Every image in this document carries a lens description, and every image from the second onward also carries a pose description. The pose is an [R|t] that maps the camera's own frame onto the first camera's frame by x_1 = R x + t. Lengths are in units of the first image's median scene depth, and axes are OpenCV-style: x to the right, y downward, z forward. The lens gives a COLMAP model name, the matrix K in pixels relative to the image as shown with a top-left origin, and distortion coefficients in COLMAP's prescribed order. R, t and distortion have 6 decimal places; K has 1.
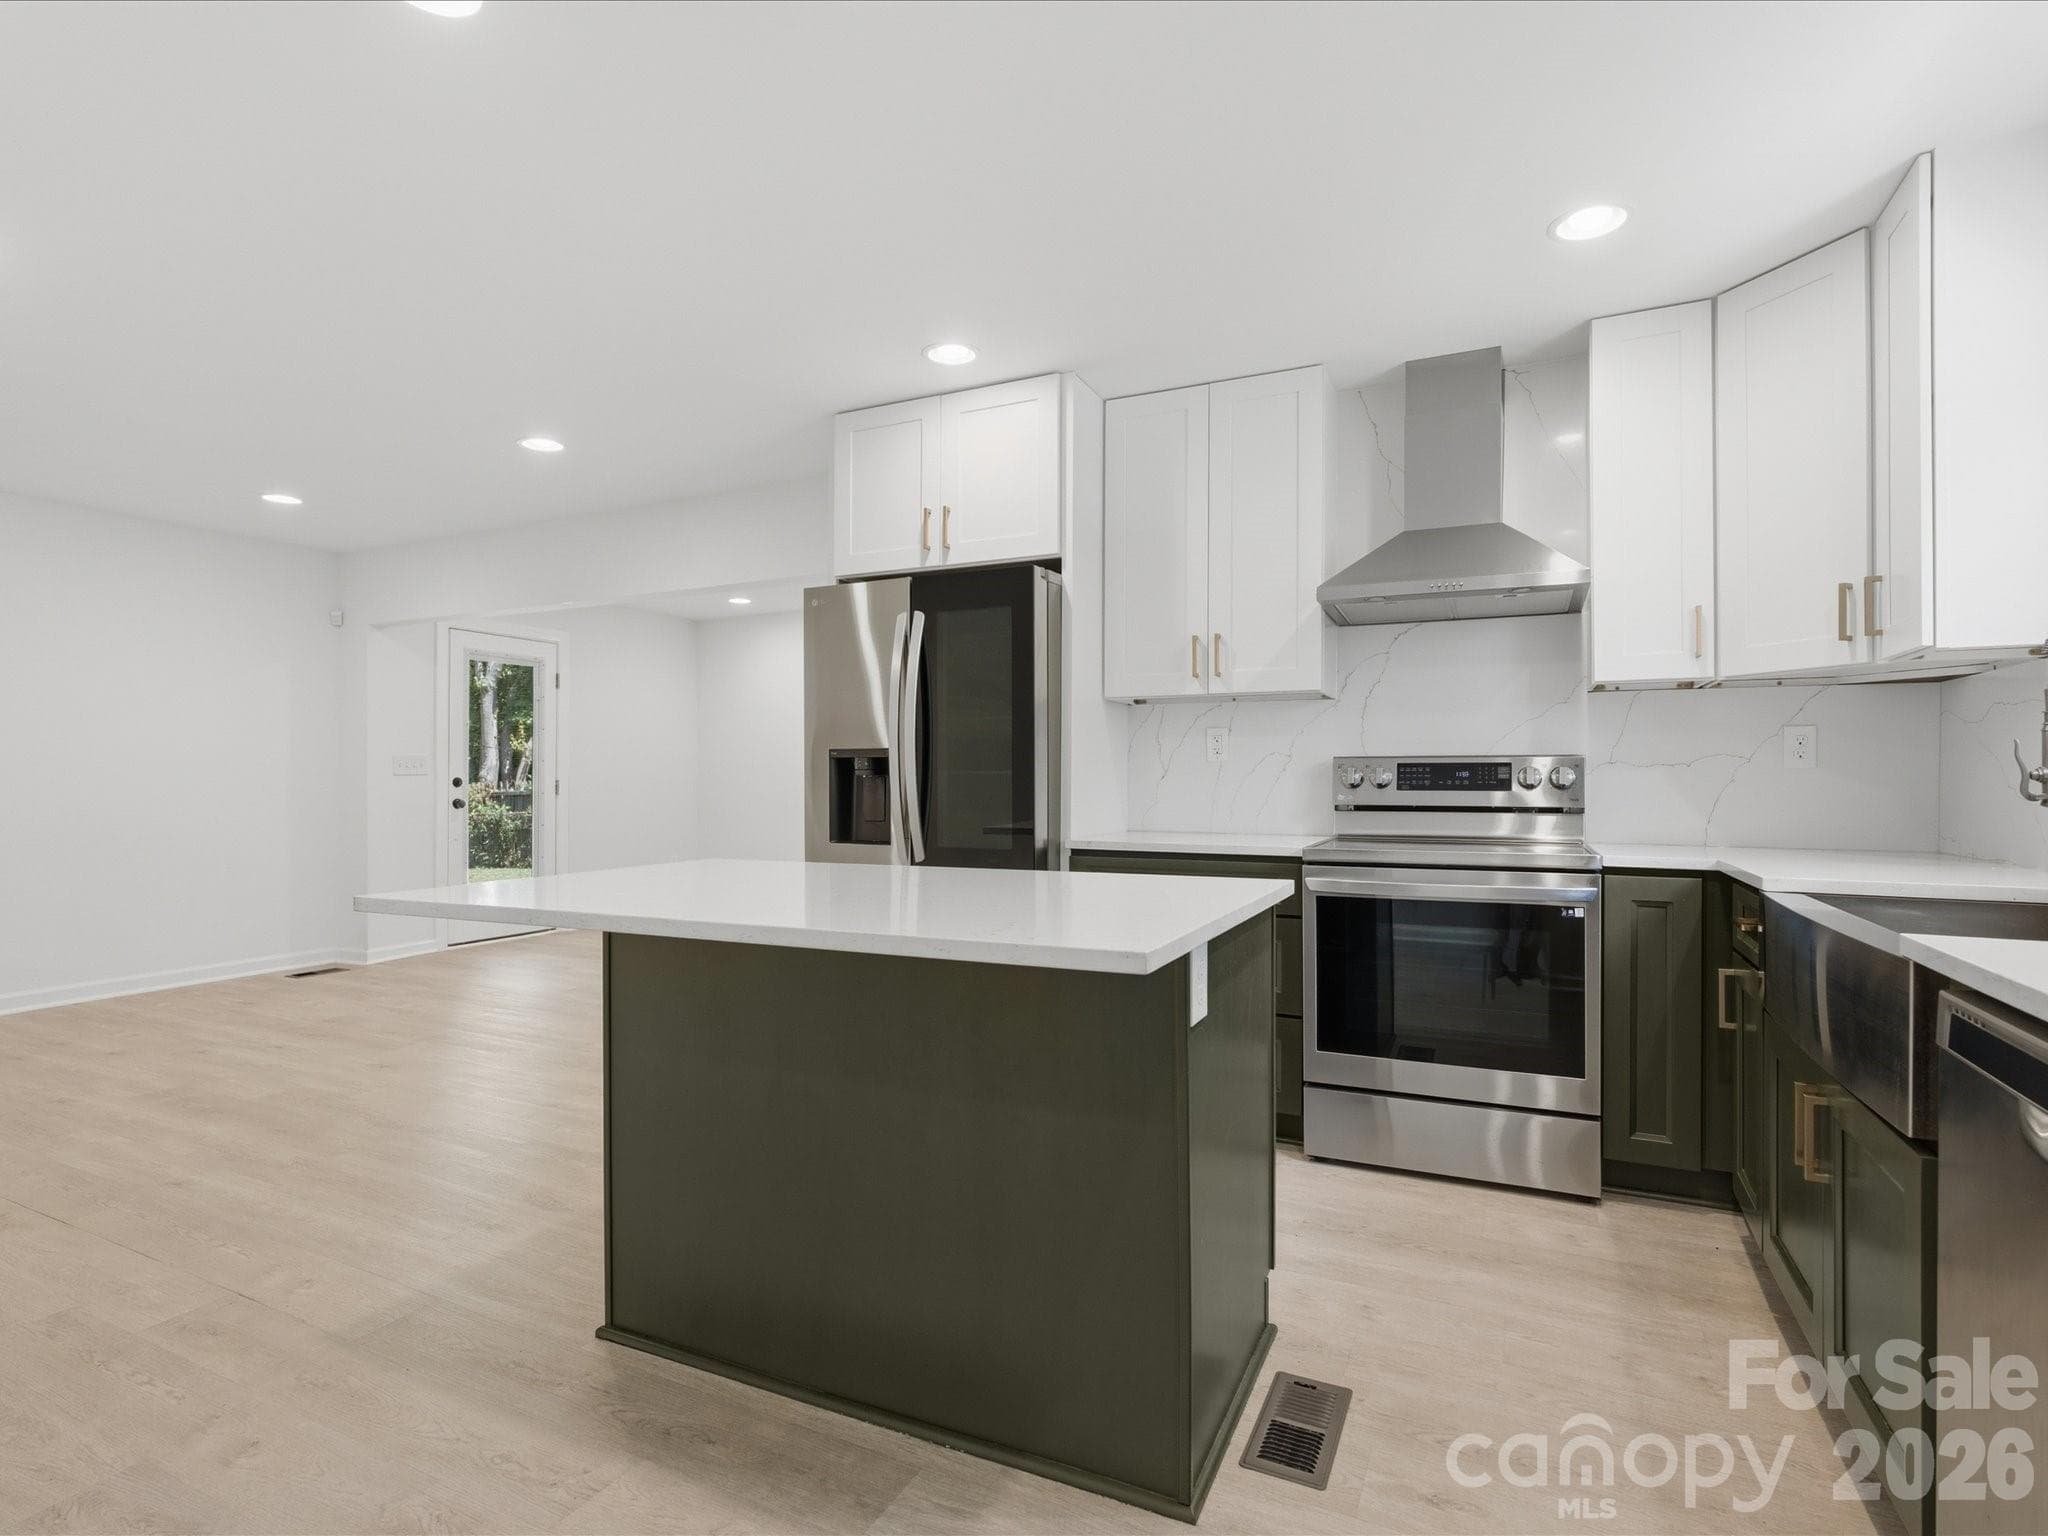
lens RADIAL K [[1011.1, 0, 1032.8], [0, 1011.1, 771.3], [0, 0, 1]] dist [-0.011388, 0.004646]
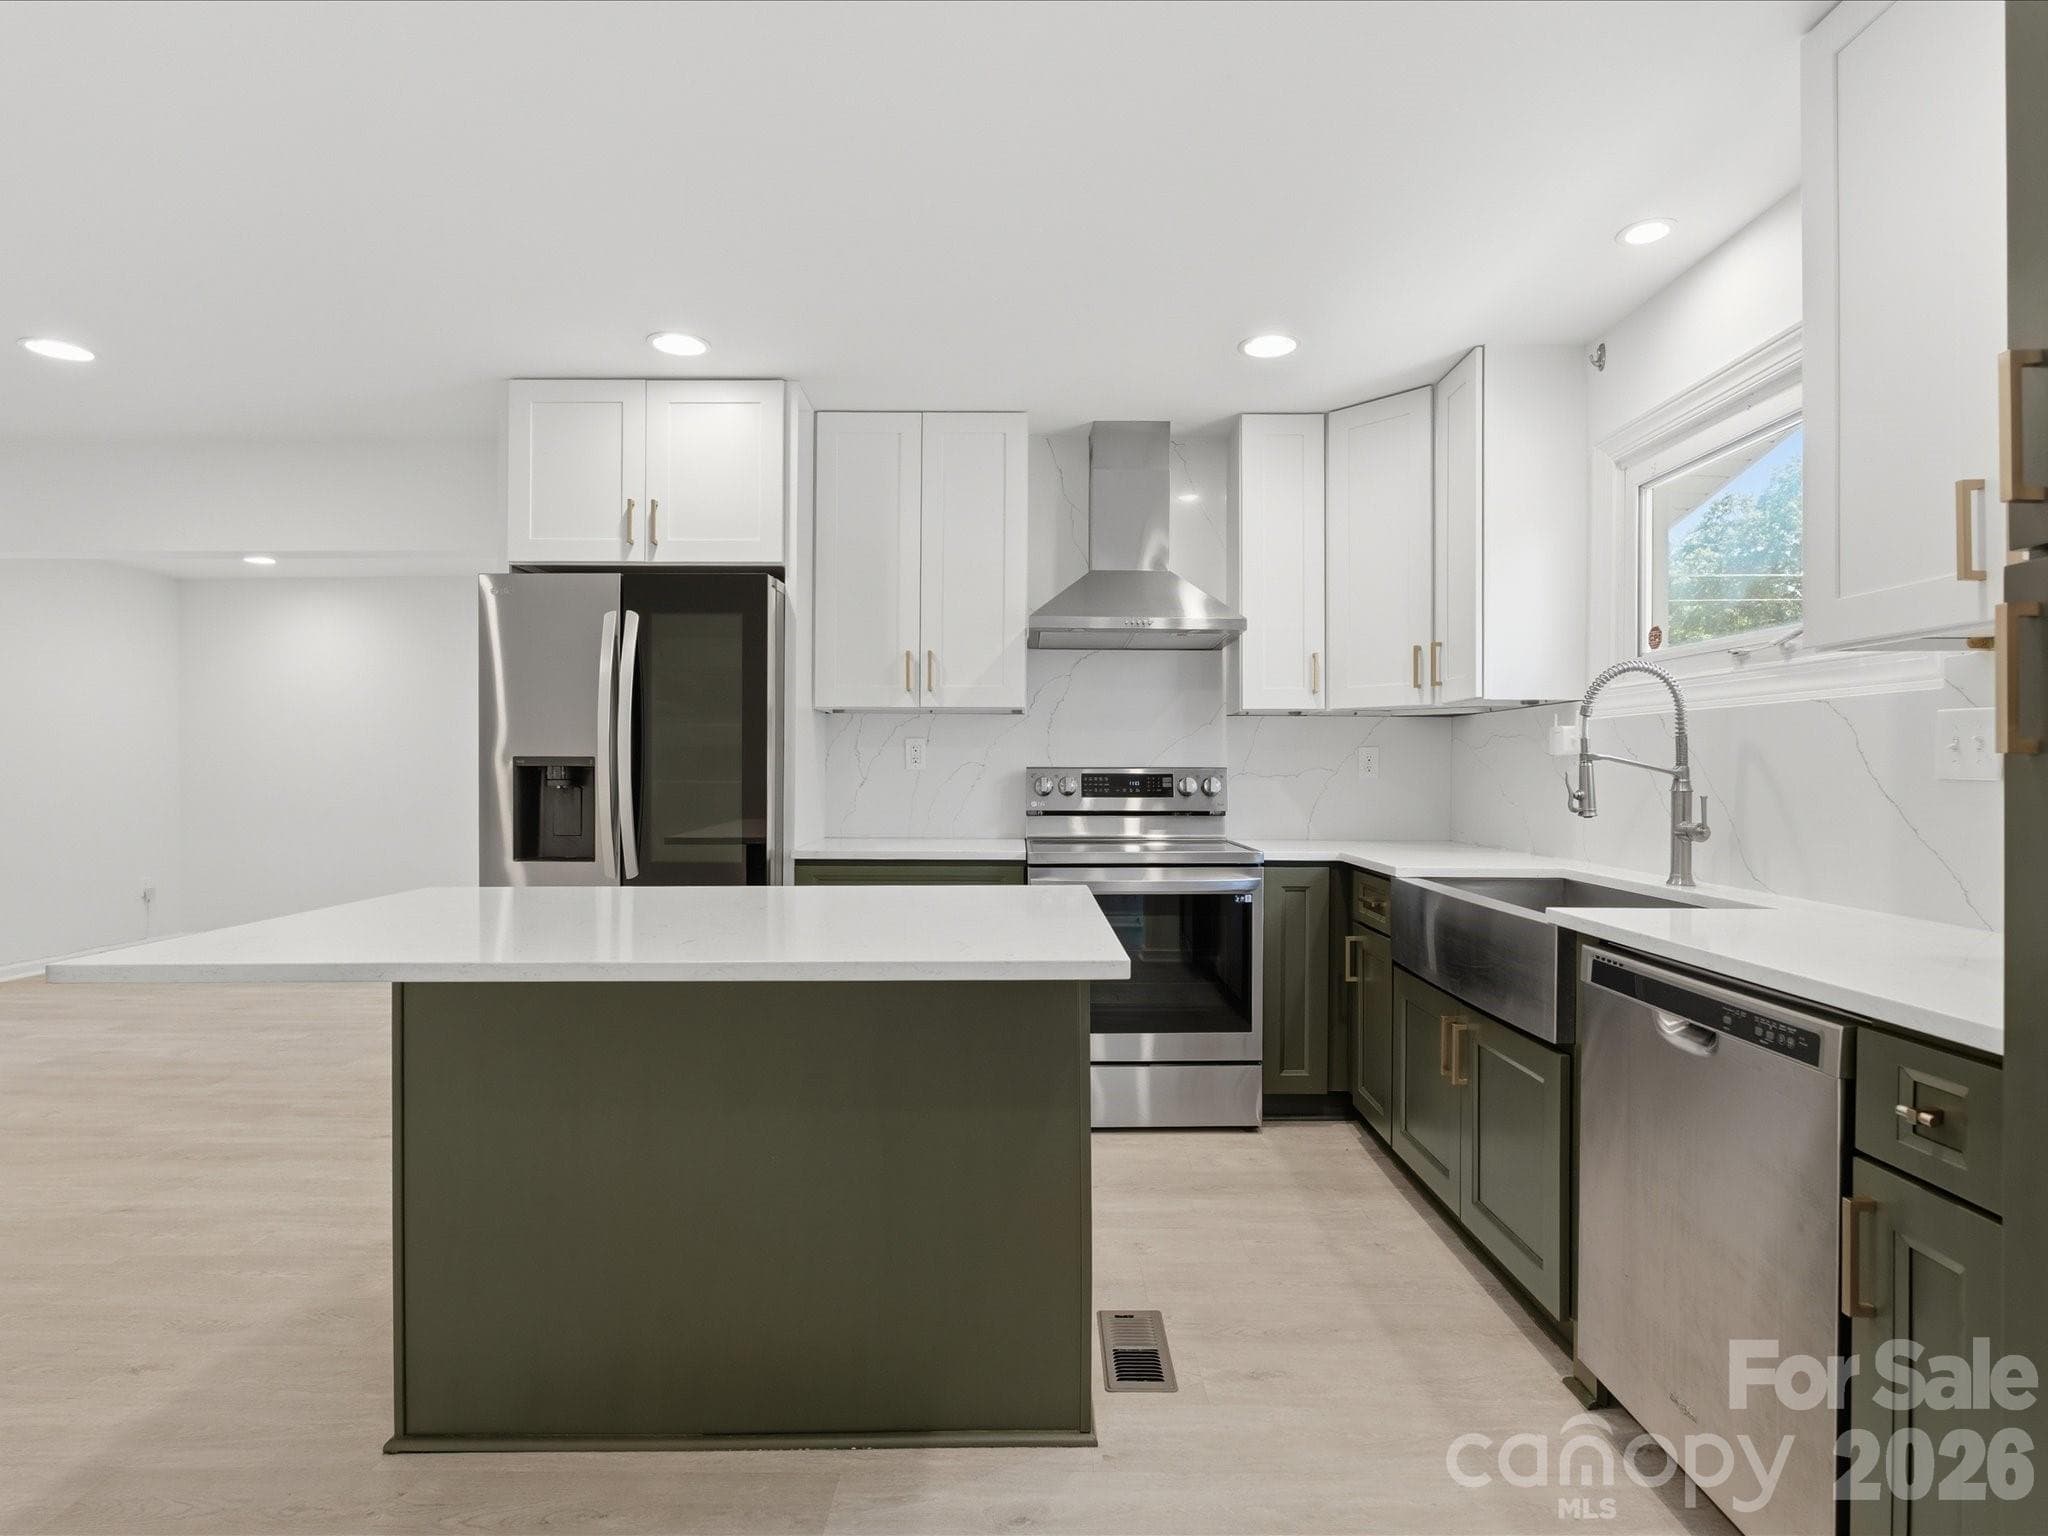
lens RADIAL K [[1021.1, 0, 1028.8], [0, 1021.1, 769.0], [0, 0, 1]] dist [-0.008816, 0.000528]
pose [[0.902112, 0.001898, 0.431499, -0.219058], [-0.004680, 0.999975, 0.005387, -0.021986], [-0.431477, -0.006879, 0.902098, -0.012355]]
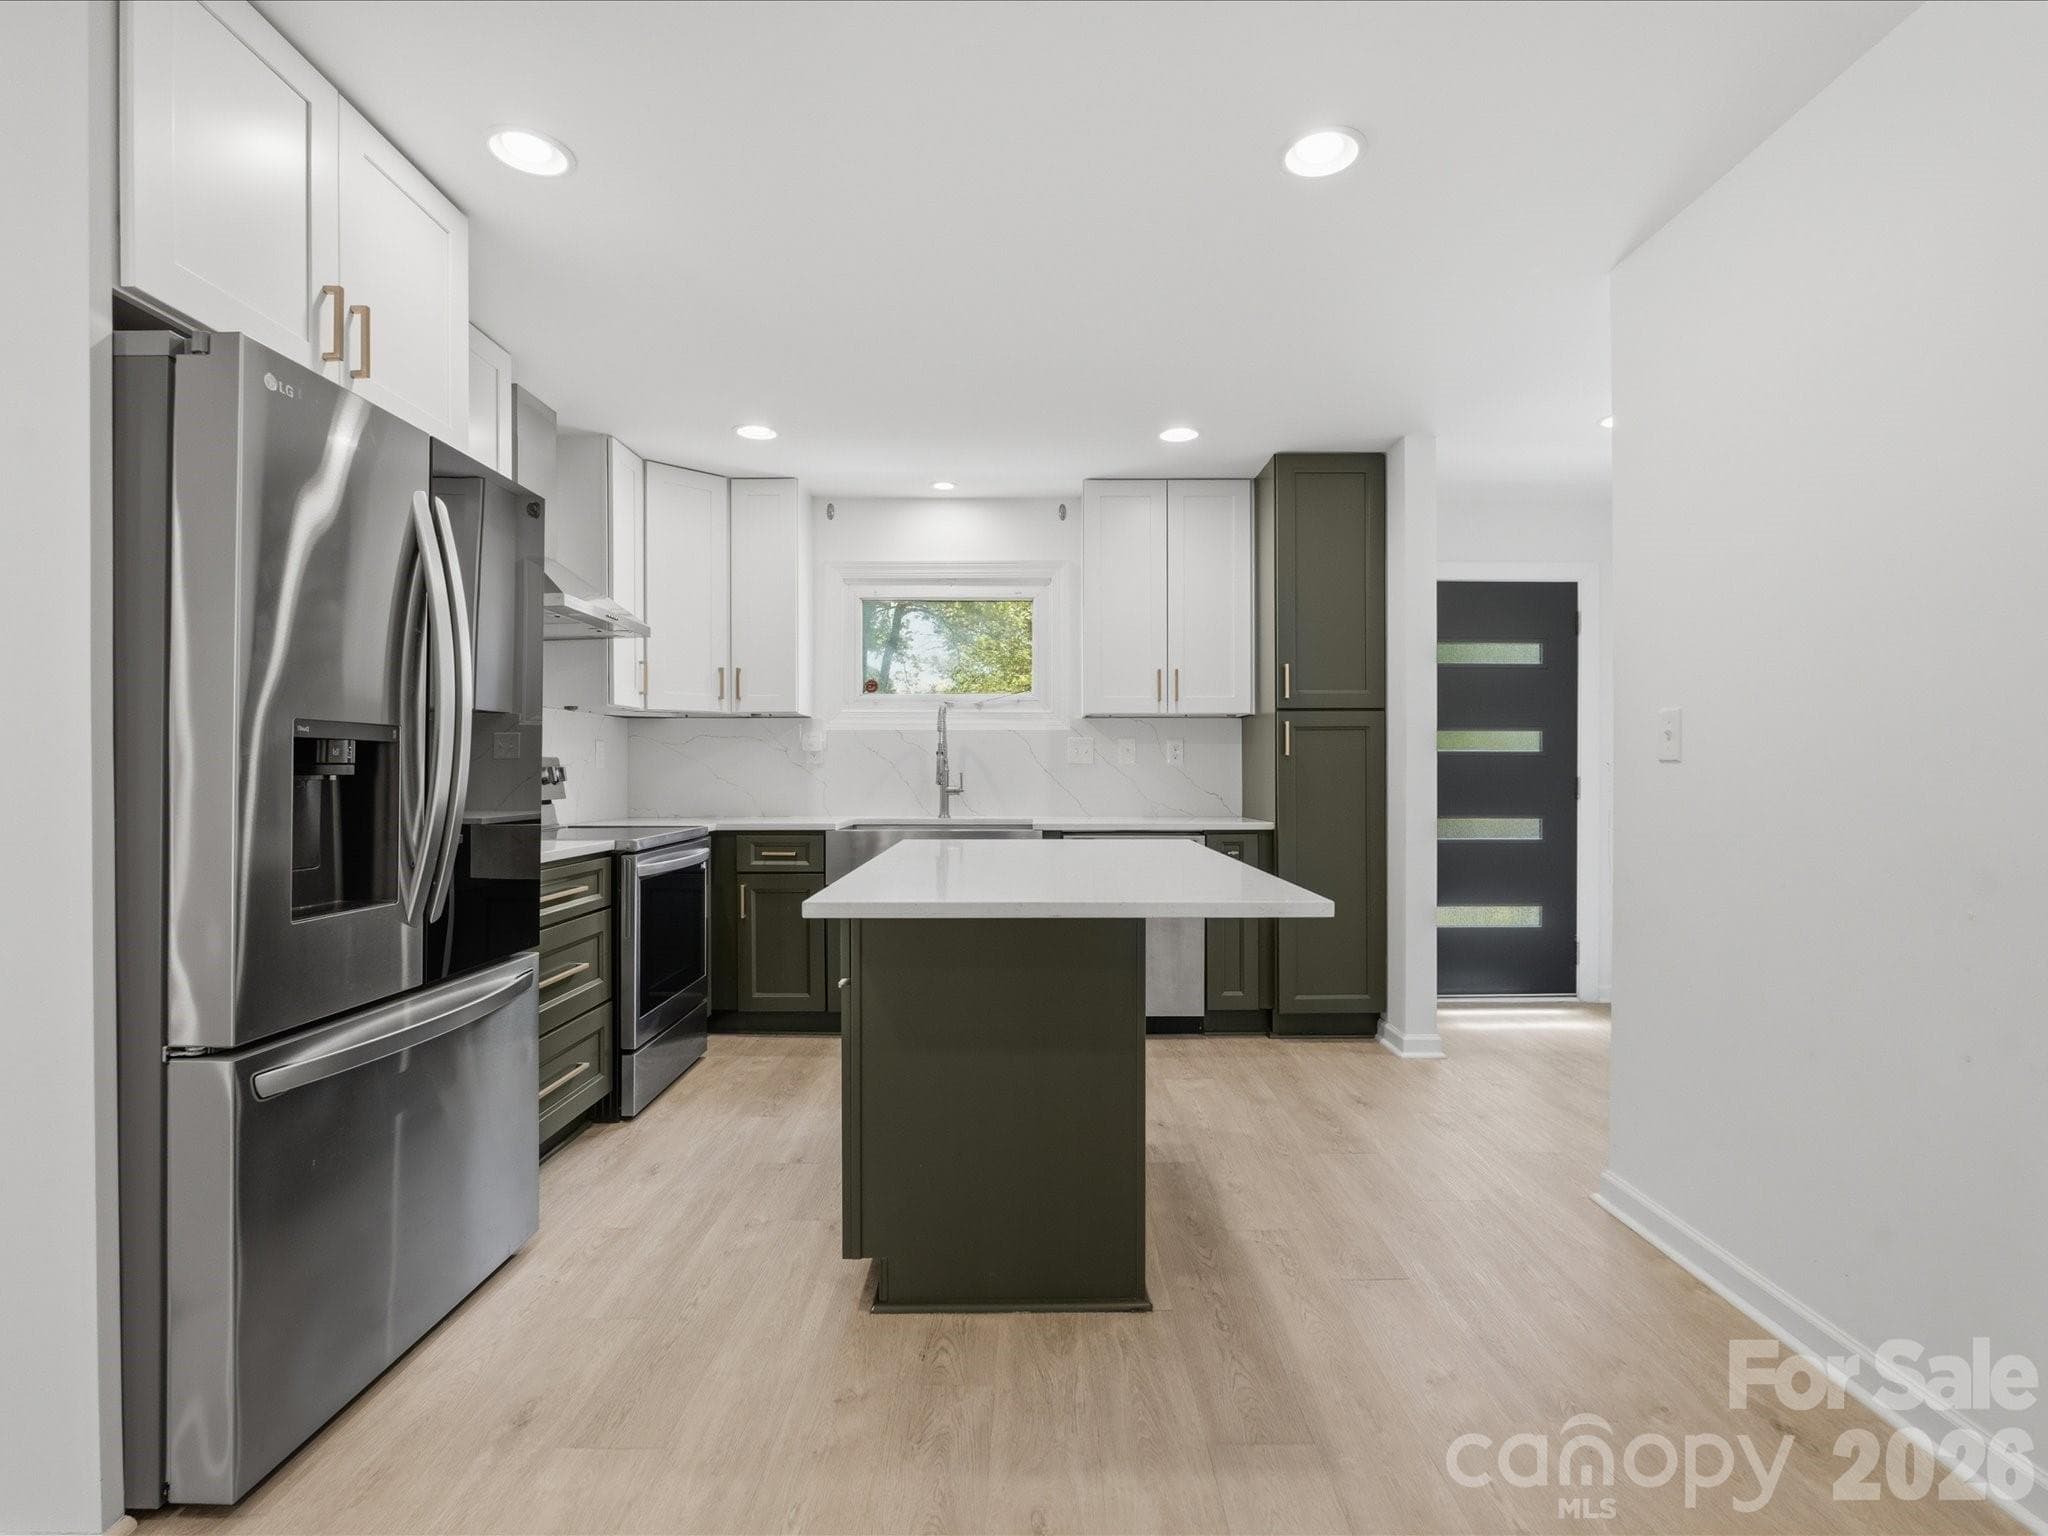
lens RADIAL K [[1011.1, 0, 1032.8], [0, 1011.1, 771.3], [0, 0, 1]] dist [-0.011388, 0.004646]
pose [[-0.431431, 0.000482, 0.902146, -0.926843], [-0.003943, 0.999989, -0.002420, 0.002456], [-0.902137, -0.004601, -0.431425, 1.093209]]
